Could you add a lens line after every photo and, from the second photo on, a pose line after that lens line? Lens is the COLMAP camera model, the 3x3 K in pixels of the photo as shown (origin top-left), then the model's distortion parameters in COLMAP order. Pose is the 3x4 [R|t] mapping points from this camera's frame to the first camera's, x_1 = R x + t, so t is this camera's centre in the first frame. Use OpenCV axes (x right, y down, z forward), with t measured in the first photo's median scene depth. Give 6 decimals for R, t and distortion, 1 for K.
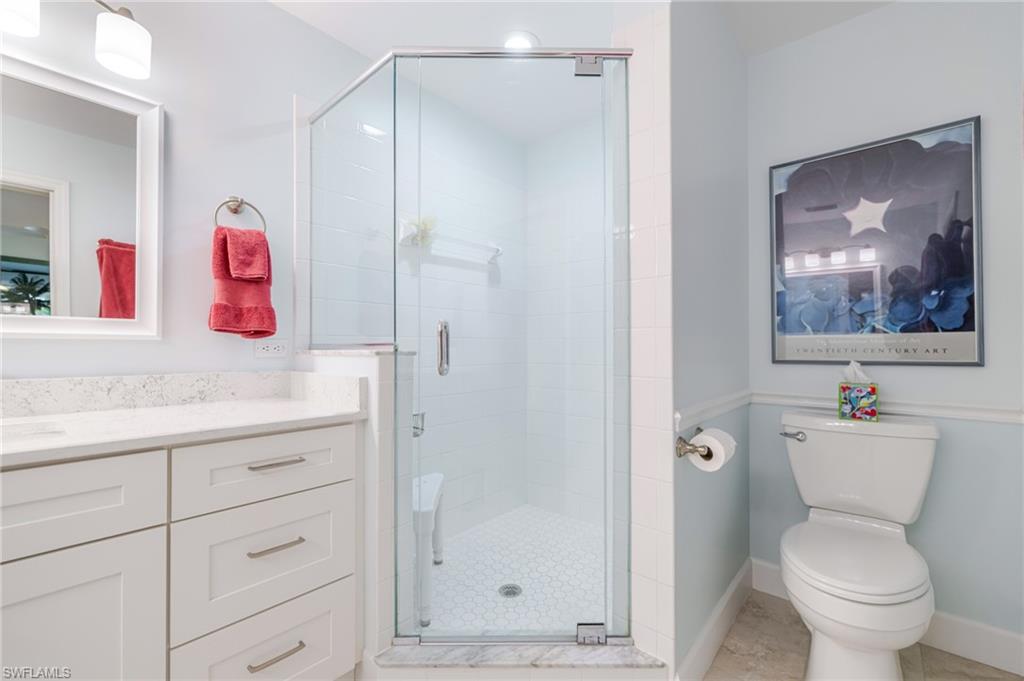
lens RADIAL K [[432.1, 0, 509.5], [0, 432.1, 346.5], [0, 0, 1]] dist [-0.001282, -0.000013]
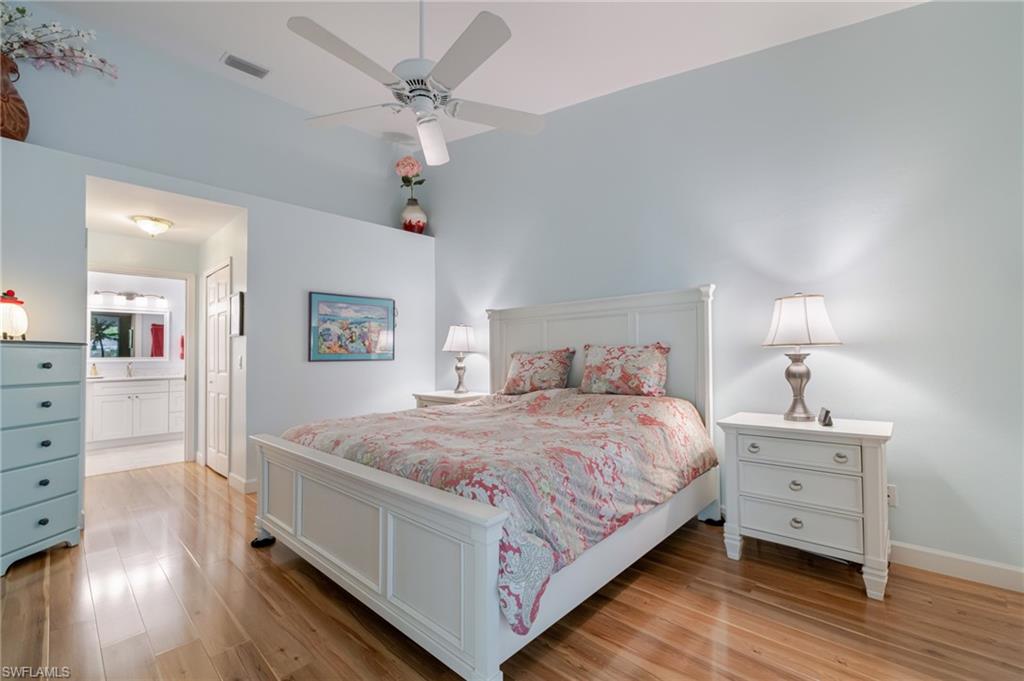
lens RADIAL K [[432.1, 0, 509.5], [0, 432.1, 346.5], [0, 0, 1]] dist [-0.001282, -0.000013]
pose [[0.999124, -0.014756, -0.039172, 2.920504], [0.013901, 0.999661, -0.022014, -0.021337], [0.039483, 0.021450, 0.998990, -3.366712]]
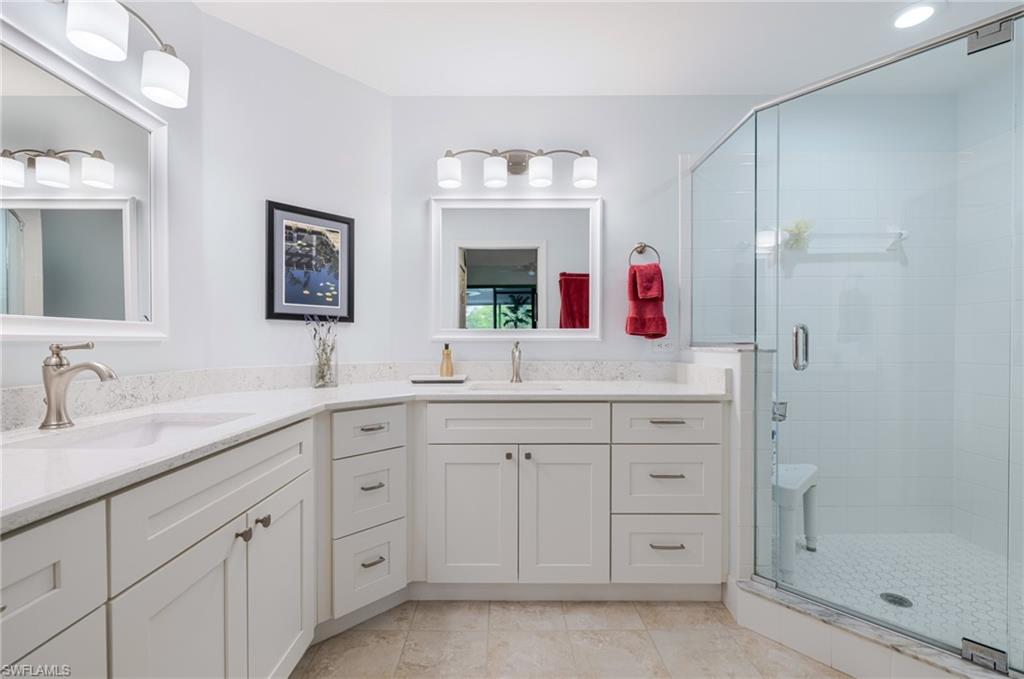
lens RADIAL K [[432.1, 0, 509.5], [0, 432.1, 345.5], [0, 0, 1]] dist [-0.001282, -0.000013]
pose [[0.663680, 0.005822, -0.747994, 0.187671], [0.004285, 0.999924, 0.011585, -0.016052], [0.748004, -0.010894, 0.663605, -0.345035]]
